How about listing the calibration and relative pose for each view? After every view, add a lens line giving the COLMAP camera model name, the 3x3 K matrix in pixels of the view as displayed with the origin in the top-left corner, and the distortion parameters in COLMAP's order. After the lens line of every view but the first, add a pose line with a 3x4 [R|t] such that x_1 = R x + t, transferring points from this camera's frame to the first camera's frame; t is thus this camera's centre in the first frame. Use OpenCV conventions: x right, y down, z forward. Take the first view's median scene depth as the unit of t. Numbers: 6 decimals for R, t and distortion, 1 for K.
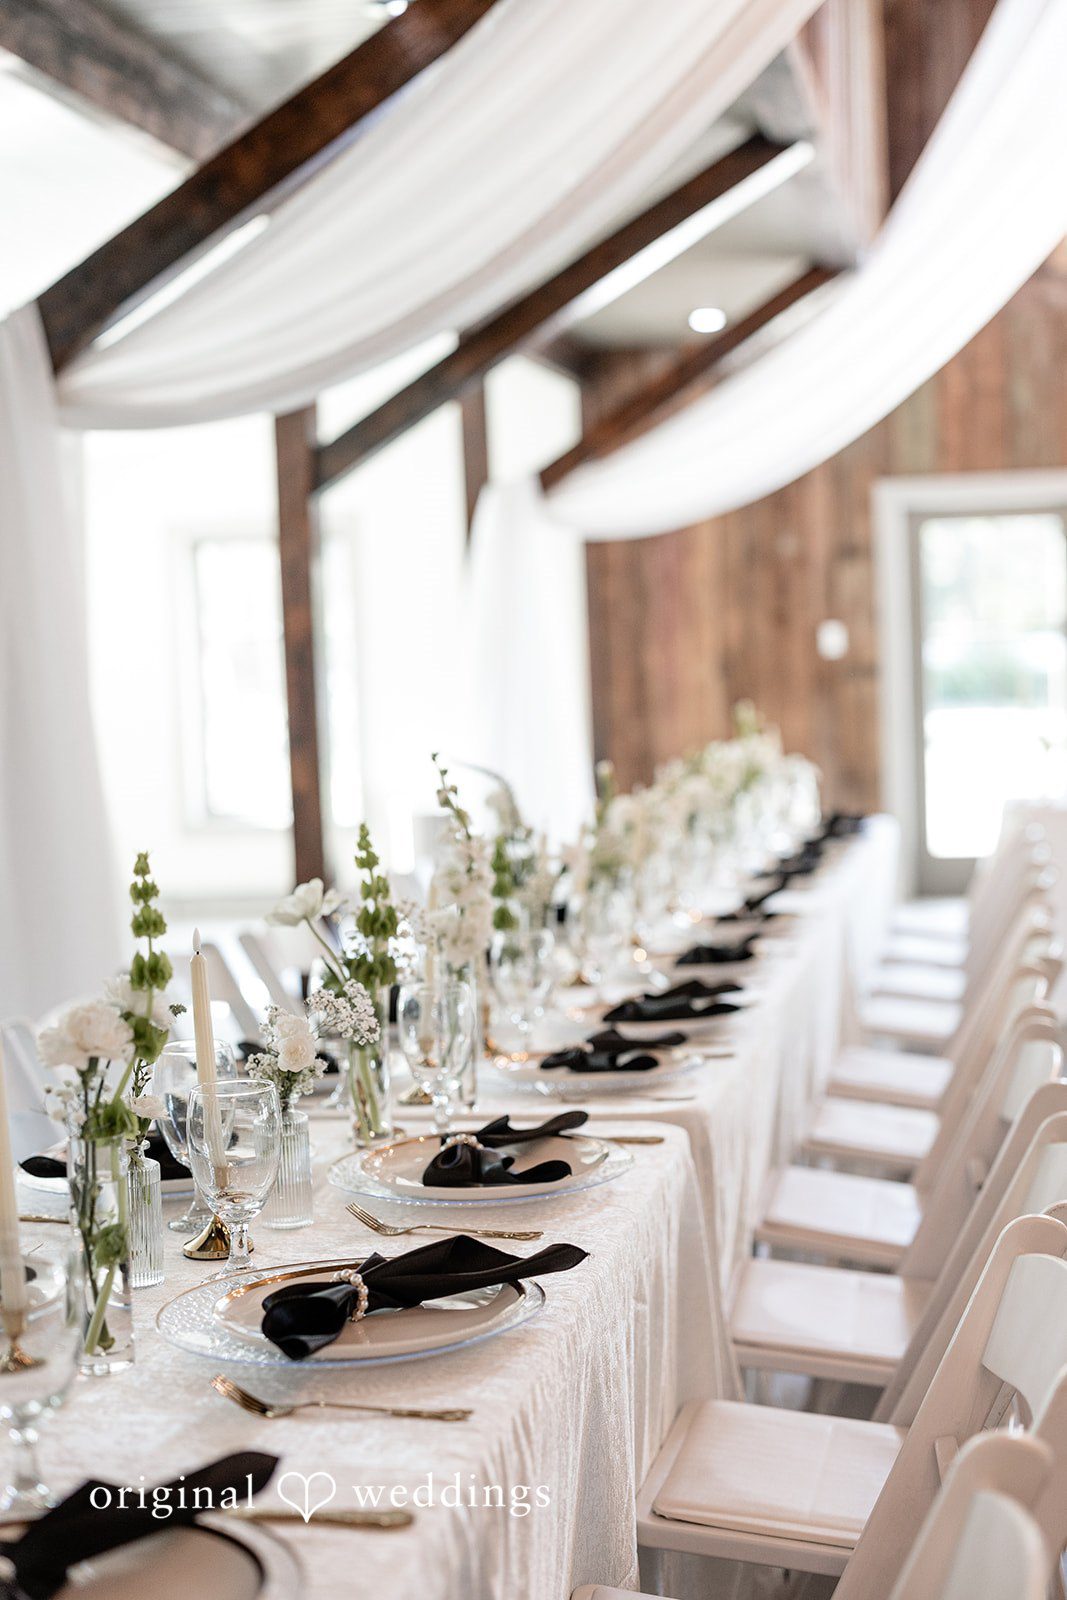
lens RADIAL K [[1466.2, 0, 533.5], [0, 1466.2, 800.0], [0, 0, 1]] dist [0.006242, 0.015747]
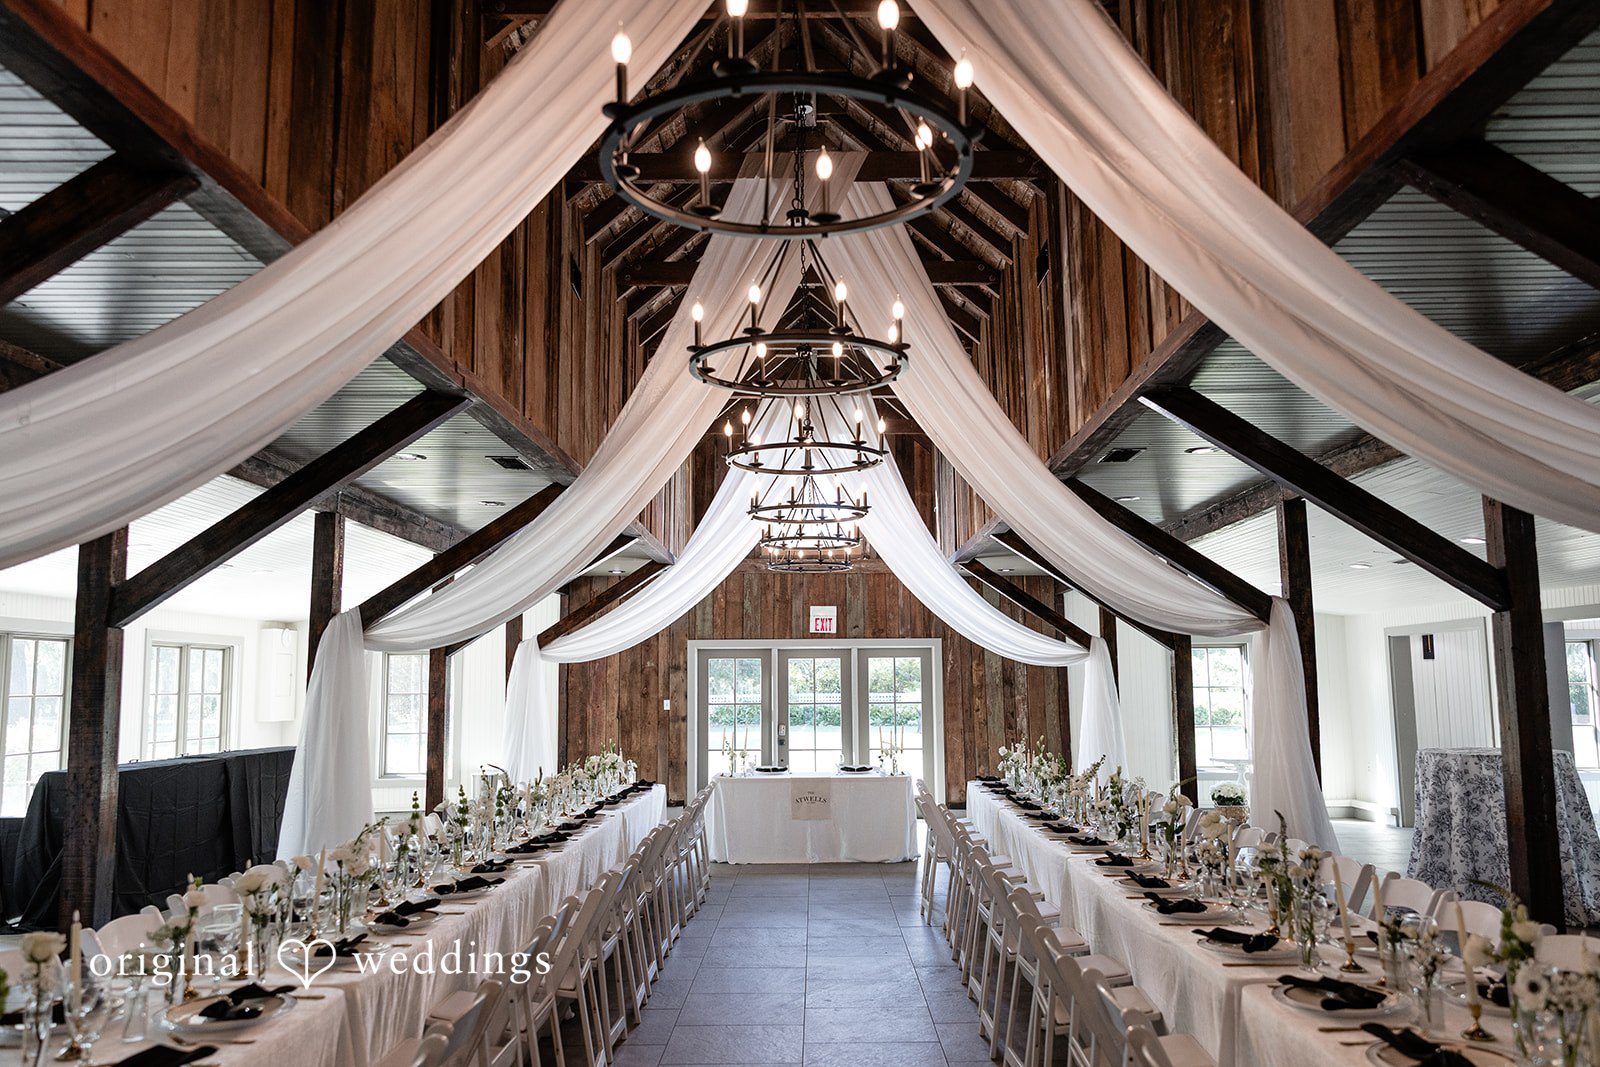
lens RADIAL K [[1466.2, 0, 800.0], [0, 1466.2, 533.5], [0, 0, 1]] dist [0.006242, 0.015747]
pose [[0.992894, 0.039896, 0.112114, 0.202329], [-0.023199, 0.988943, -0.146468, -0.060282], [-0.116718, 0.142826, 0.982842, -1.947053]]
